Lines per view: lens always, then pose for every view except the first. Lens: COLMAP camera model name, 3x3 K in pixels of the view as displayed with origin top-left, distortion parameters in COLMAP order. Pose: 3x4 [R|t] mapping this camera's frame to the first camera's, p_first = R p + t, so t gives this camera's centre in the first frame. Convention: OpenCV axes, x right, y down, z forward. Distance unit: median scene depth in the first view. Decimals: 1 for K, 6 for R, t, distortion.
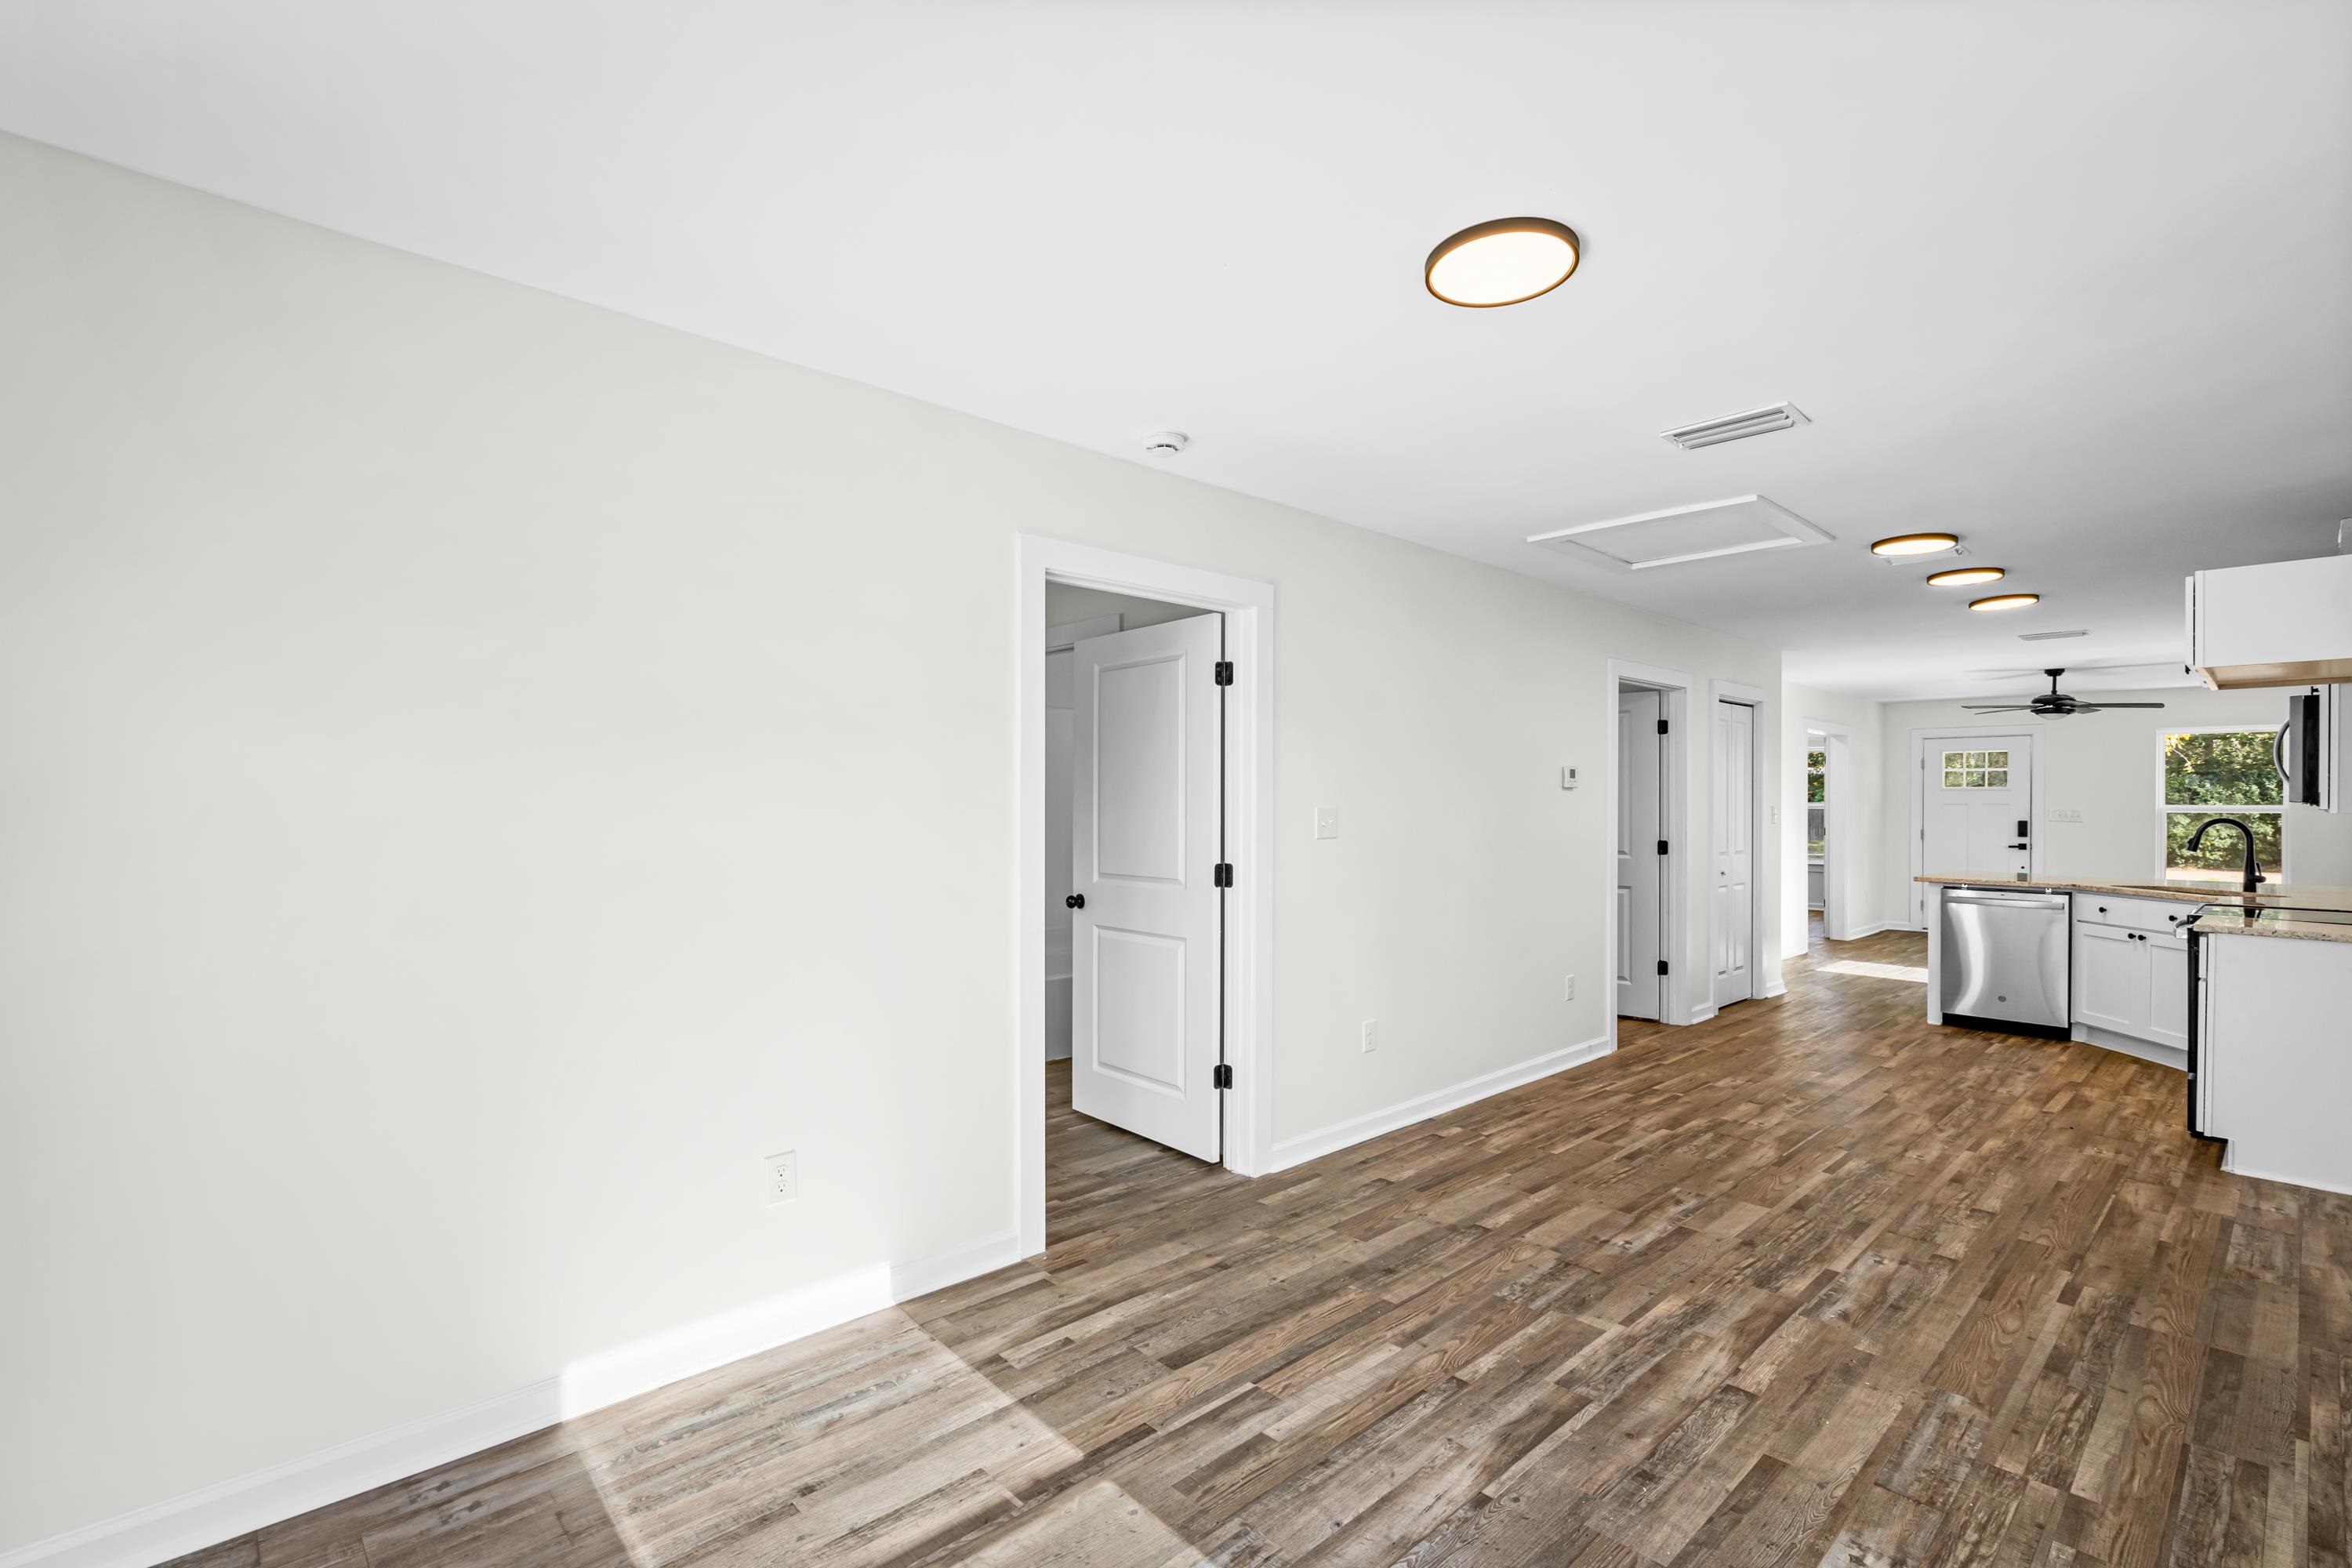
lens RADIAL K [[1047.4, 0, 1178.3], [0, 1047.4, 794.5], [0, 0, 1]] dist [-0.007237, 0.000955]
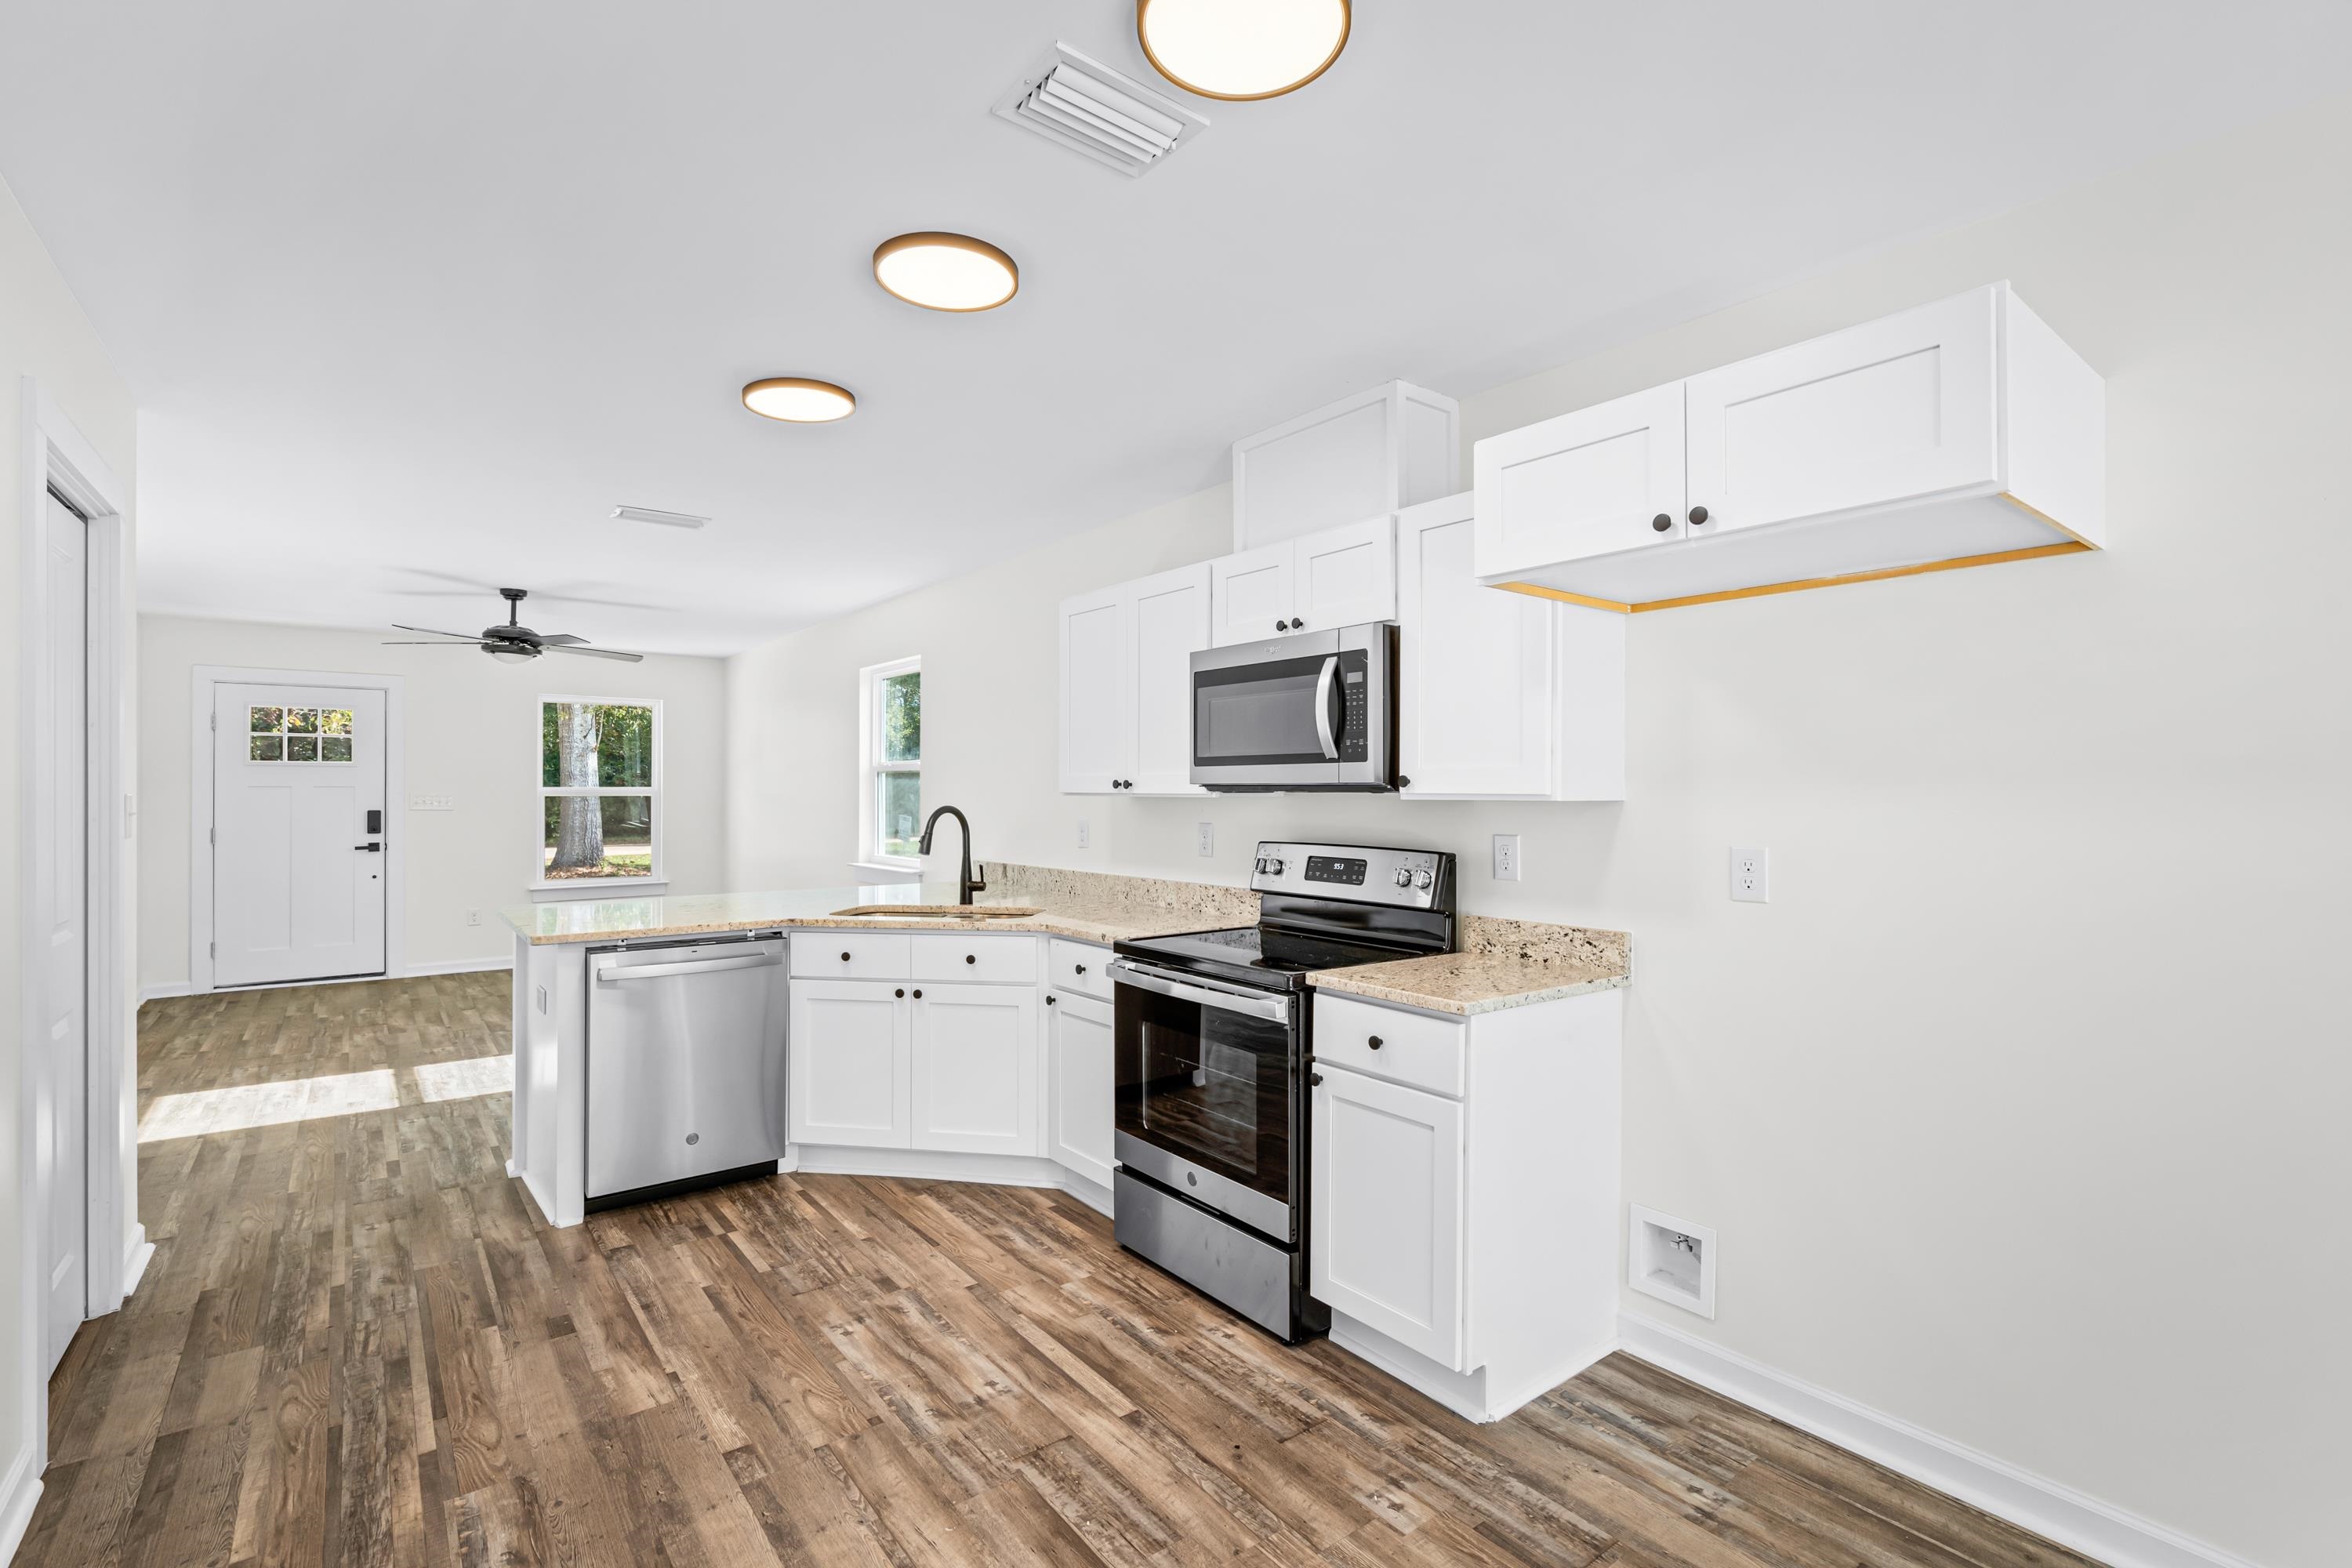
lens RADIAL K [[1047.4, 0, 1178.3], [0, 1047.4, 794.5], [0, 0, 1]] dist [-0.007237, 0.000955]
pose [[0.078700, -0.008700, 0.996860, 0.354501], [-0.008392, 0.999921, 0.009389, 0.007507], [-0.996863, -0.009104, 0.078621, 0.957243]]
